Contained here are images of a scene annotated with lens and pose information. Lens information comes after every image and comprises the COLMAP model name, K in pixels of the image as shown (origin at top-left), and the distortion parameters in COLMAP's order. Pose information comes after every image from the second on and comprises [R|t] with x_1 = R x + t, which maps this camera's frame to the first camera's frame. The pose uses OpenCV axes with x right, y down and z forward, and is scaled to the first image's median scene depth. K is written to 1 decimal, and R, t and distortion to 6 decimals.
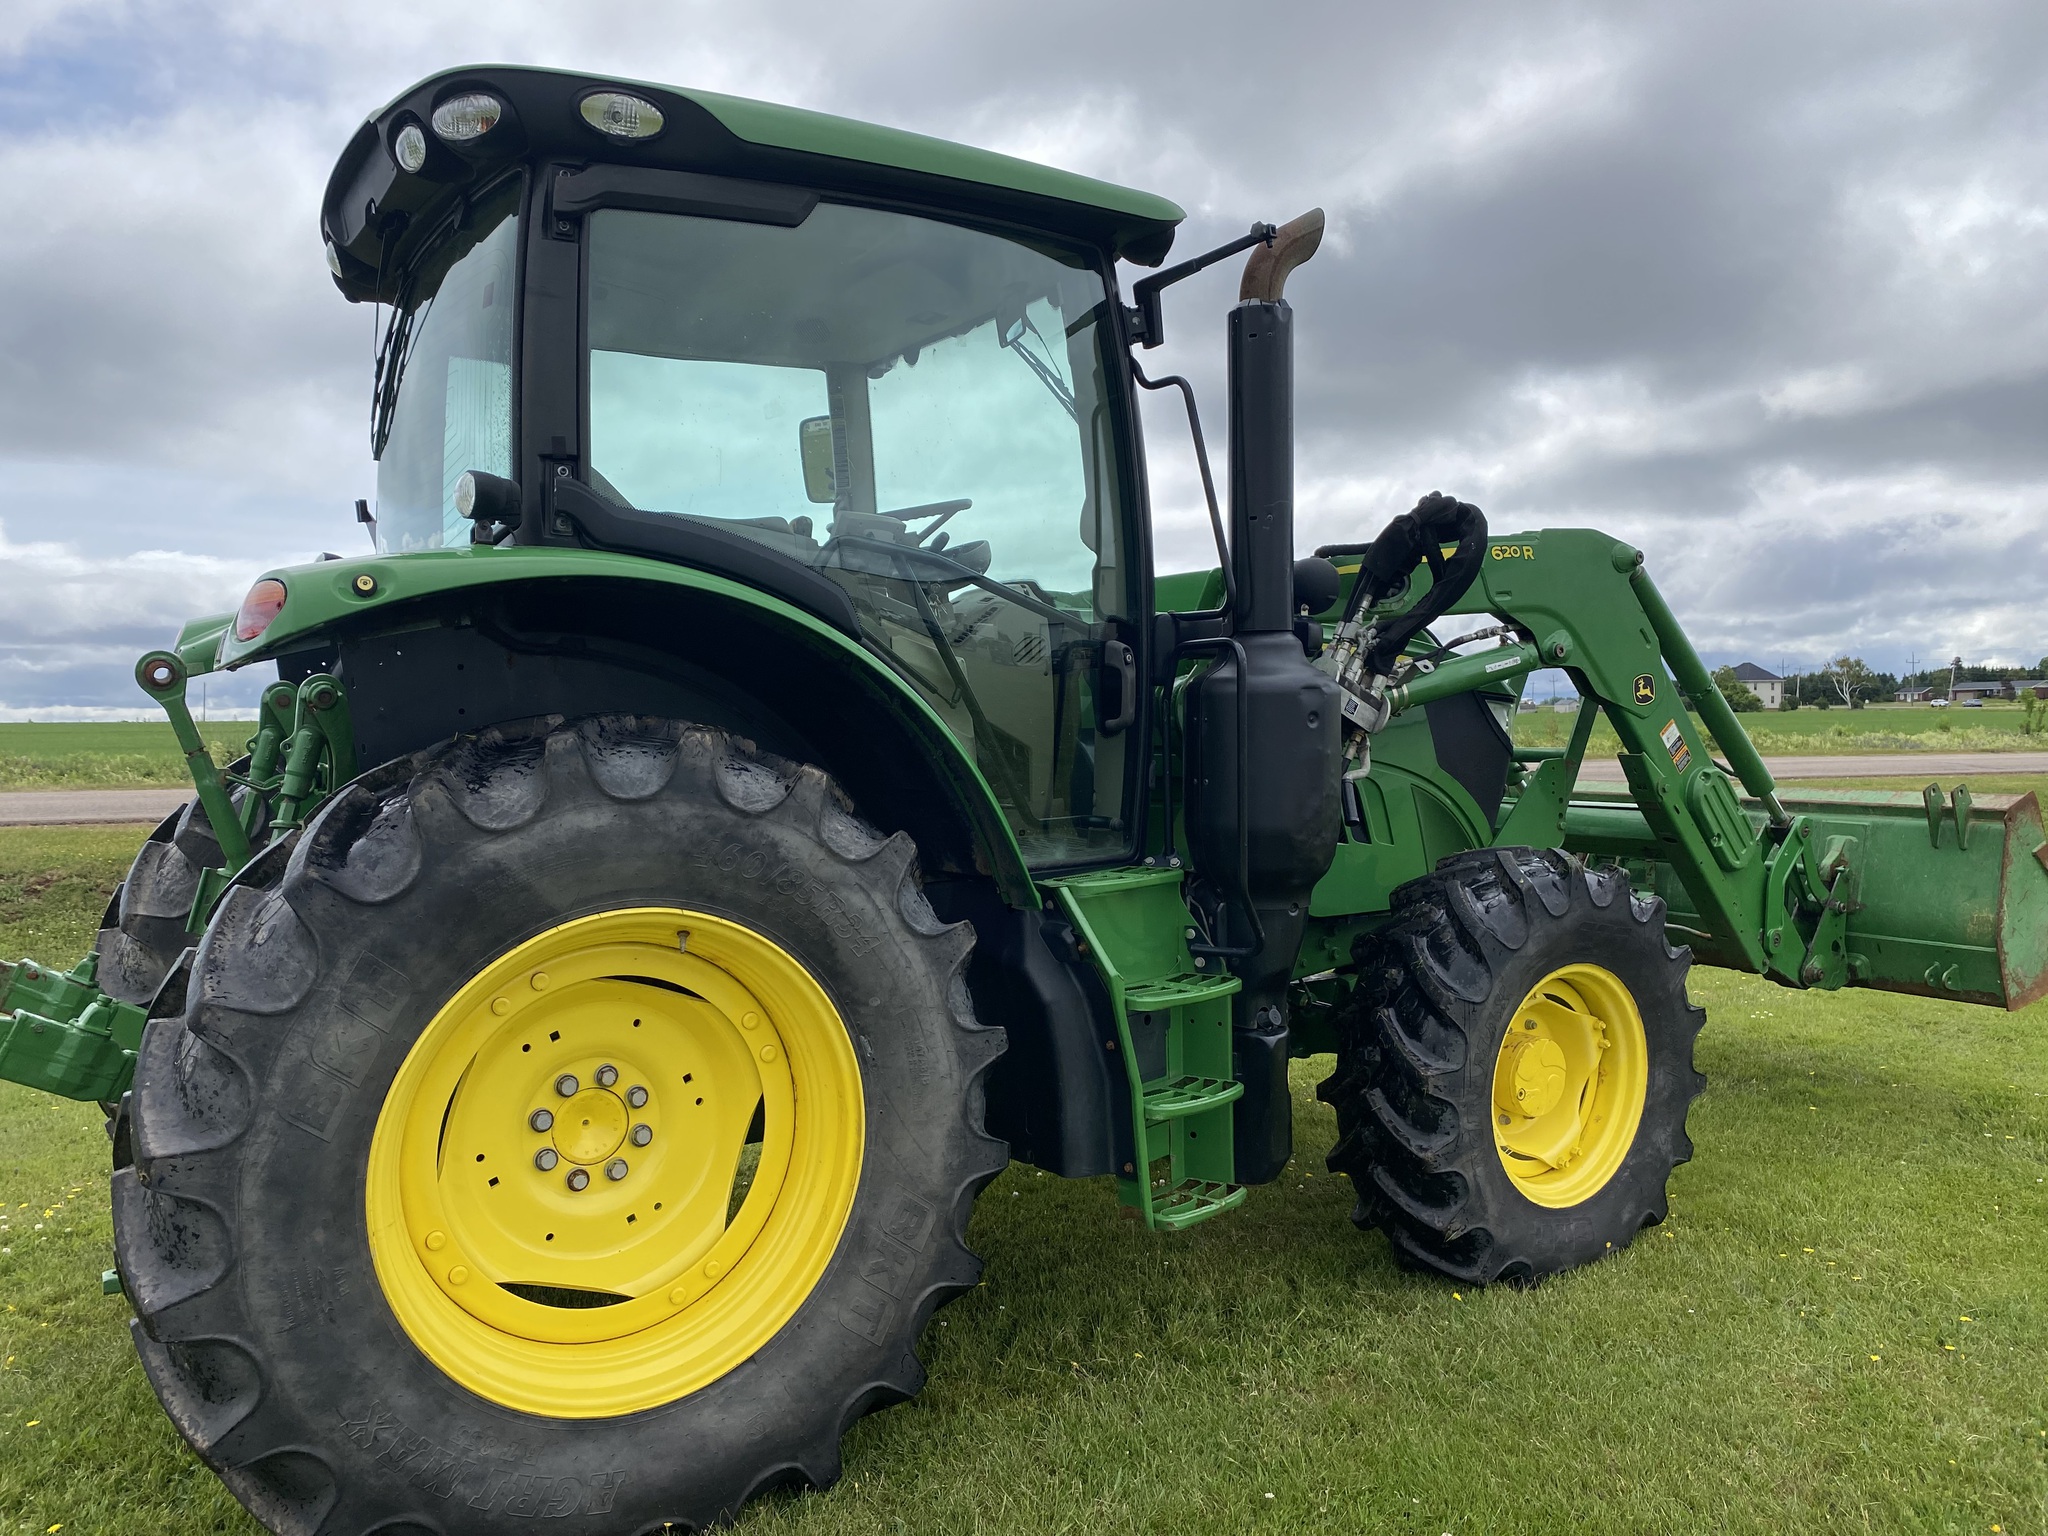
lens RADIAL K [[1554.5, 0, 1003.0], [0, 1554.5, 774.4], [0, 0, 1]] dist [0.011582, -0.008281]
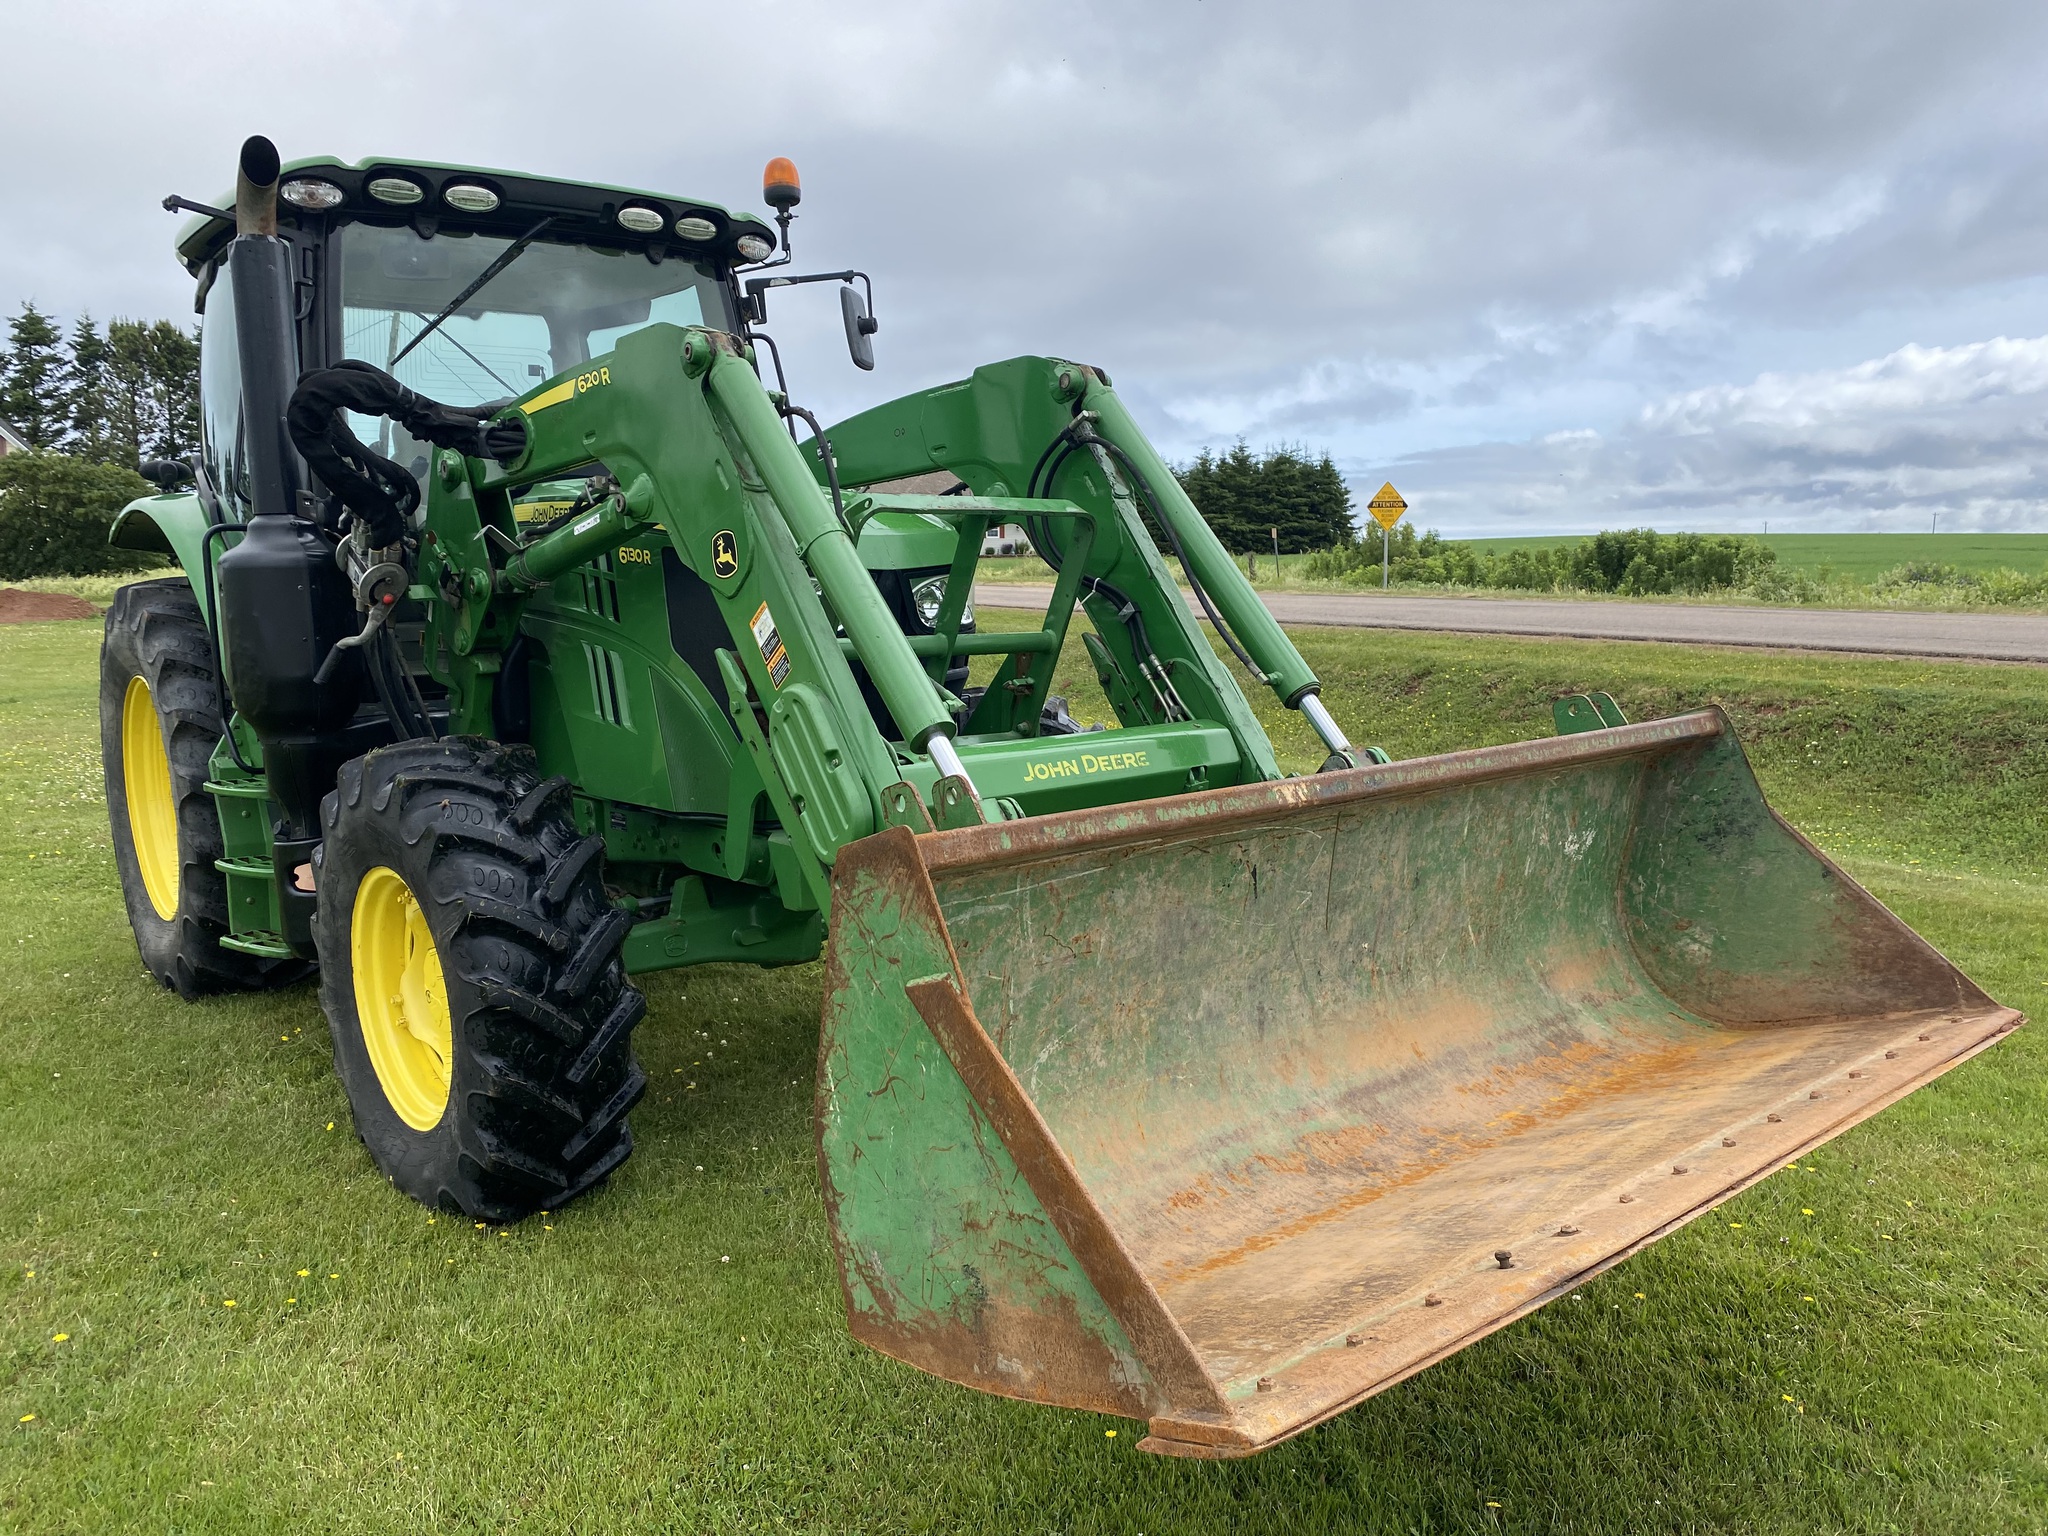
lens RADIAL K [[1532.1, 0, 1022.3], [0, 1532.1, 781.0], [0, 0, 1]] dist [0.116902, -0.191744]
pose [[0.136304, 0.149626, -0.979302, 1.753470], [-0.024261, 0.988736, 0.147691, -0.095560], [0.990370, 0.003628, 0.138399, 1.675902]]
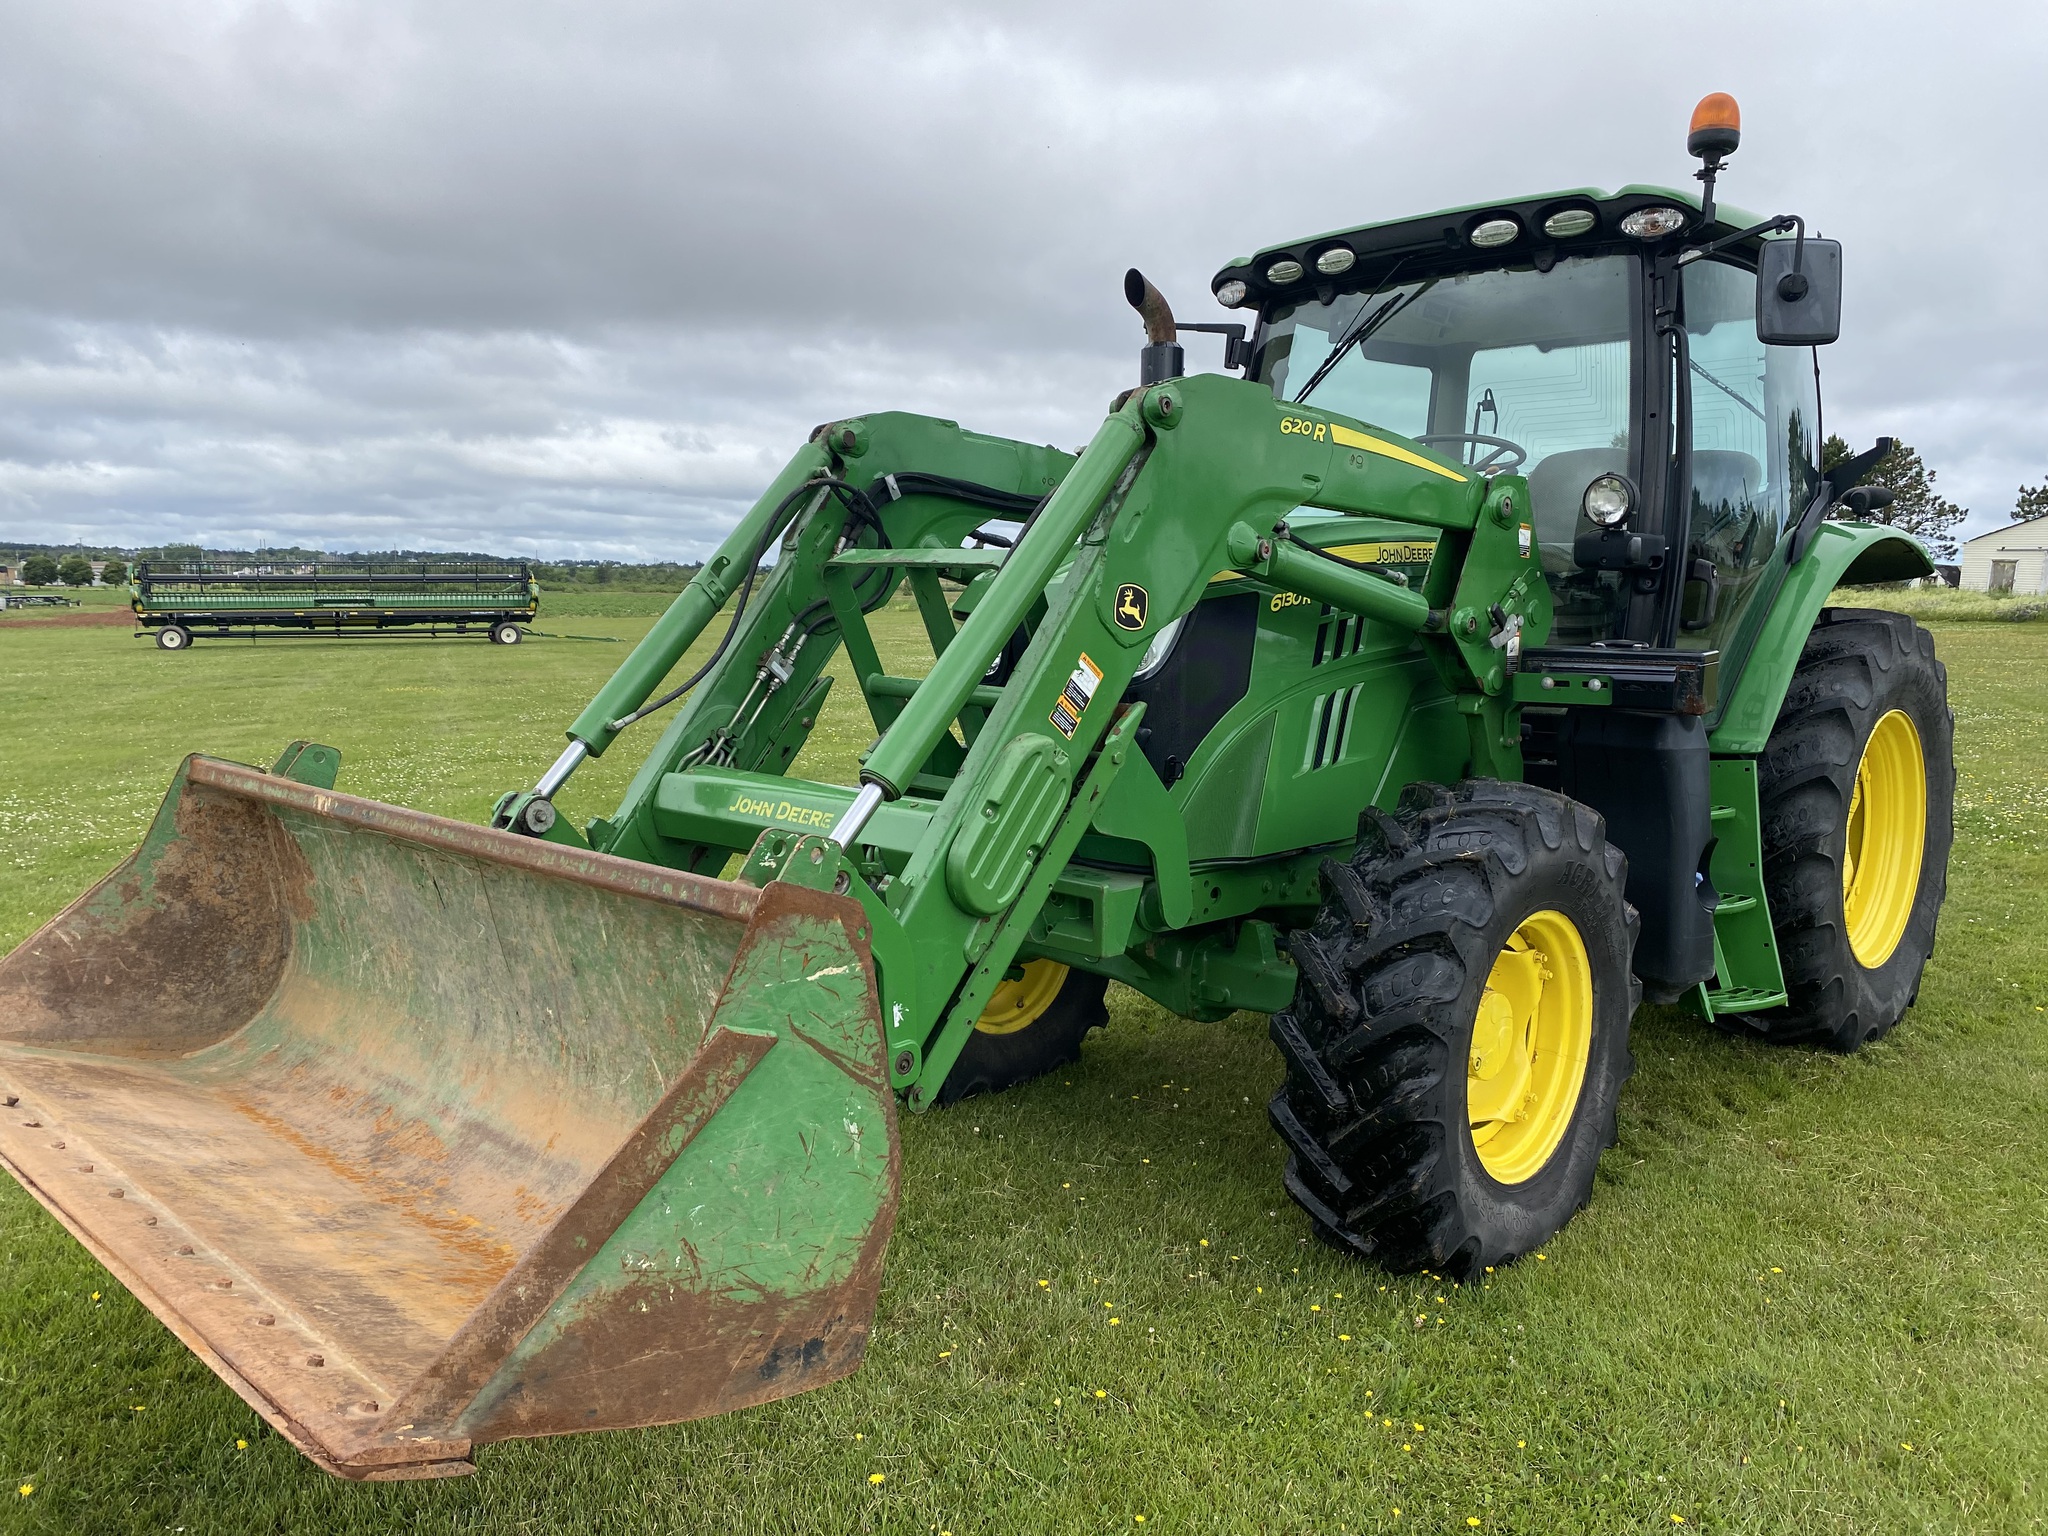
lens RADIAL K [[1554.5, 0, 1003.0], [0, 1554.5, 774.4], [0, 0, 1]] dist [0.011582, -0.008281]
pose [[-0.971534, 0.034994, -0.234300, 0.817599], [-0.004121, 0.986384, 0.164409, -0.158184], [0.236863, 0.160694, -0.958161, 2.961559]]
